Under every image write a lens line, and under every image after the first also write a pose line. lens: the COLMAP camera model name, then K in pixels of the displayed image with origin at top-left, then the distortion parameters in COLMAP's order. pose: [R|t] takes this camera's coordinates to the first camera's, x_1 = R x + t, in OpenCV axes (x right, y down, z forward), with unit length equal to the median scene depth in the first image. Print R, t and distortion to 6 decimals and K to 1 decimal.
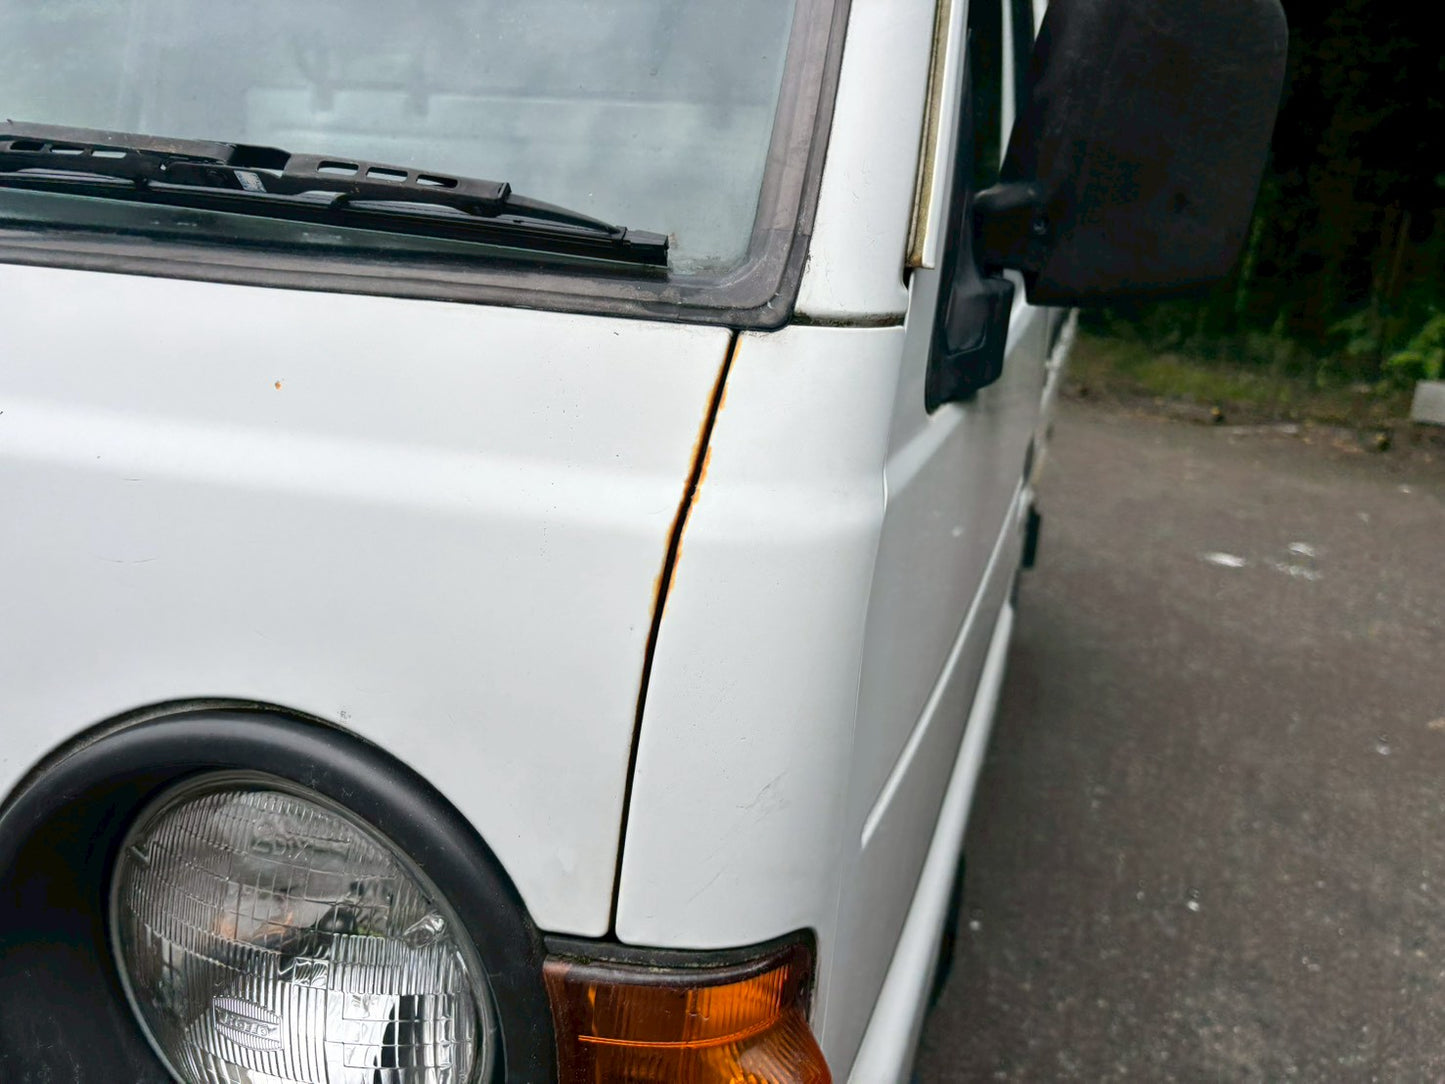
lens RADIAL K [[1094.7, 0, 712.4], [0, 1094.7, 542.0], [0, 0, 1]] dist [0.058092, -0.086666]
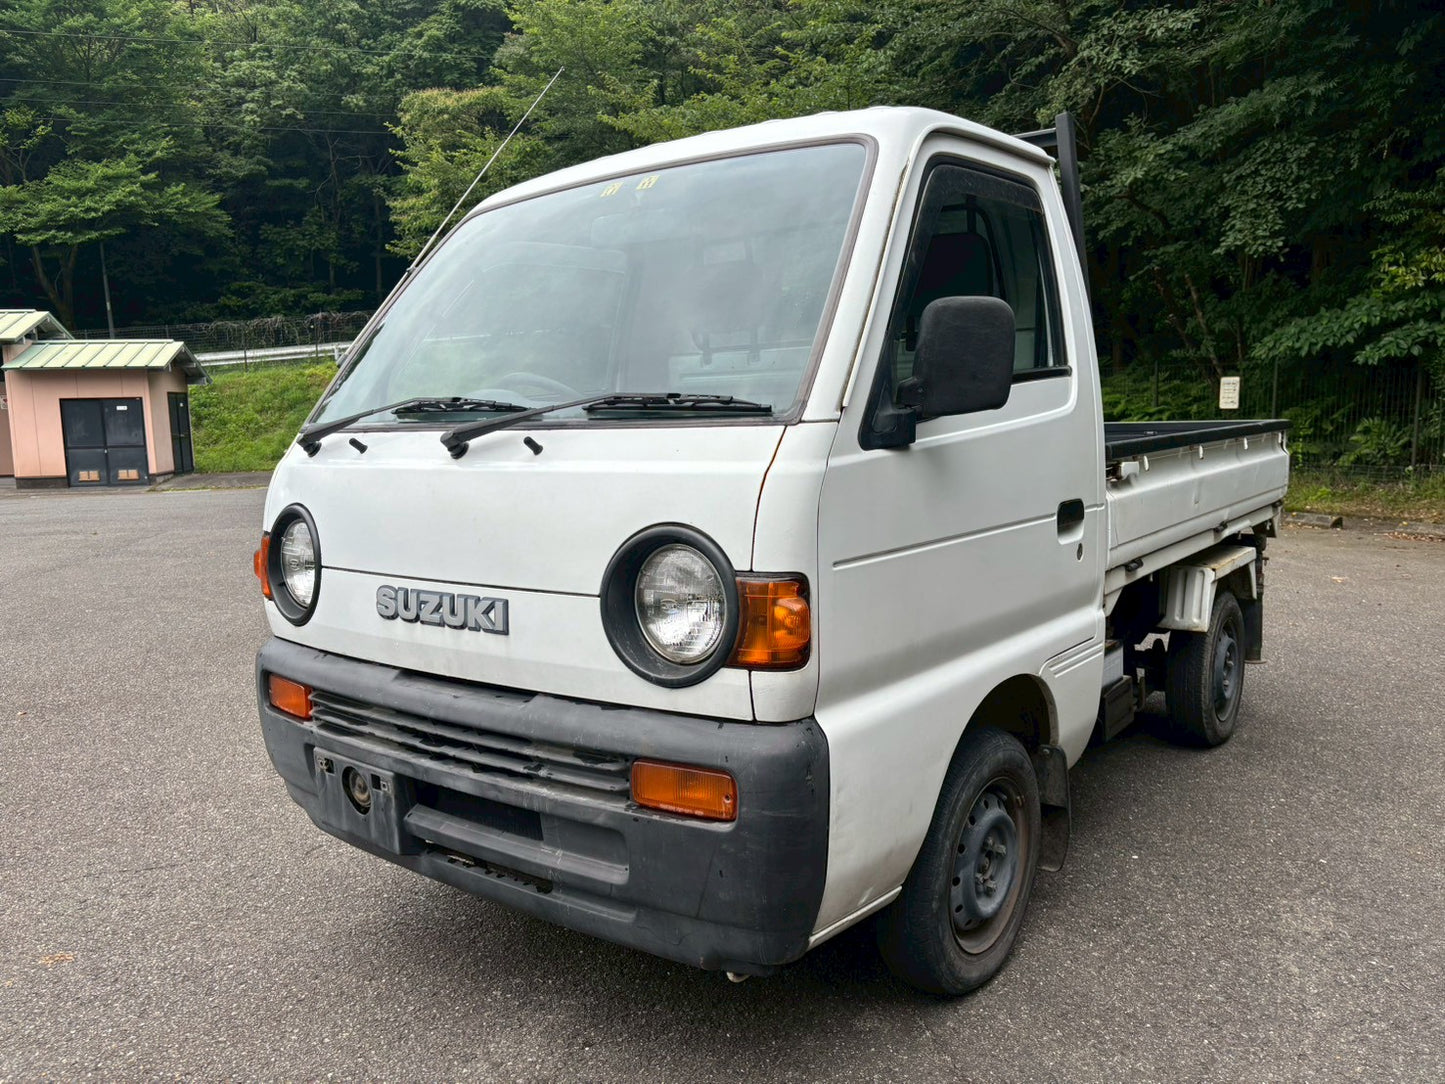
lens RADIAL K [[1094.7, 0, 721.5], [0, 1094.7, 544.2], [0, 0, 1]] dist [0.058092, -0.086666]
pose [[0.941197, -0.055394, -0.333287, 1.053562], [-0.002031, 0.985522, -0.169536, 0.860437], [0.337853, 0.160243, 0.927457, -2.558198]]
